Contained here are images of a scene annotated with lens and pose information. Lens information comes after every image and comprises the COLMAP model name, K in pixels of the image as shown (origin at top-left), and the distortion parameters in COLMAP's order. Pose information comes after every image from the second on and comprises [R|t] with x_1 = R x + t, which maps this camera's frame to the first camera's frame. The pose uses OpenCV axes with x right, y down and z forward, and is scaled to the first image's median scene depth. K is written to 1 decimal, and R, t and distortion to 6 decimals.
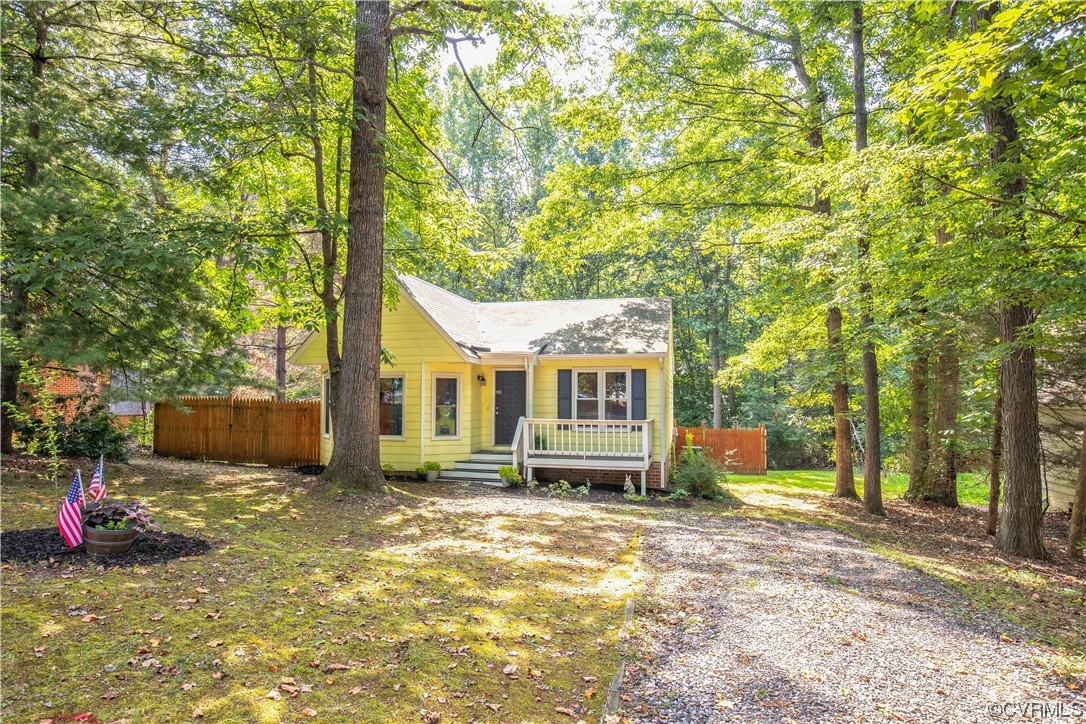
lens RADIAL K [[594.6, 0, 543.0], [0, 594.6, 362.0], [0, 0, 1]] dist [0.000160, 0.000006]
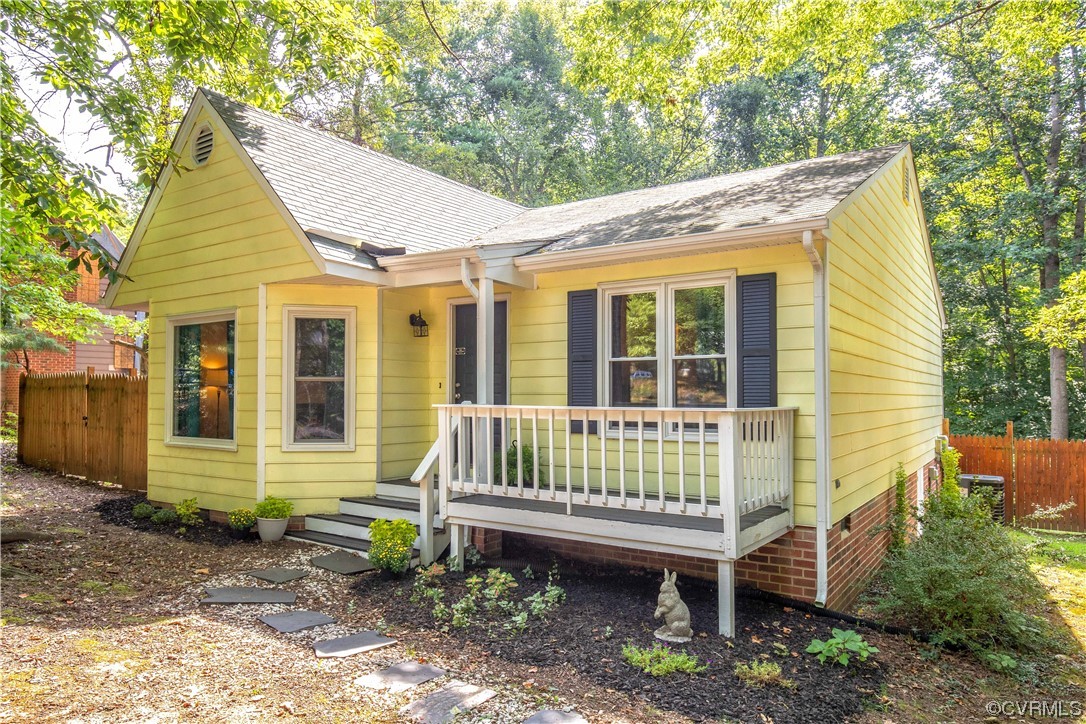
lens RADIAL K [[710.2, 0, 543.0], [0, 710.2, 362.0], [0, 0, 1]] dist [0.002190, 0.000910]
pose [[0.935111, -0.018581, -0.353867, 0.194397], [0.022519, 0.999722, 0.007015, 0.061121], [0.353638, -0.014529, 0.935270, 0.538400]]
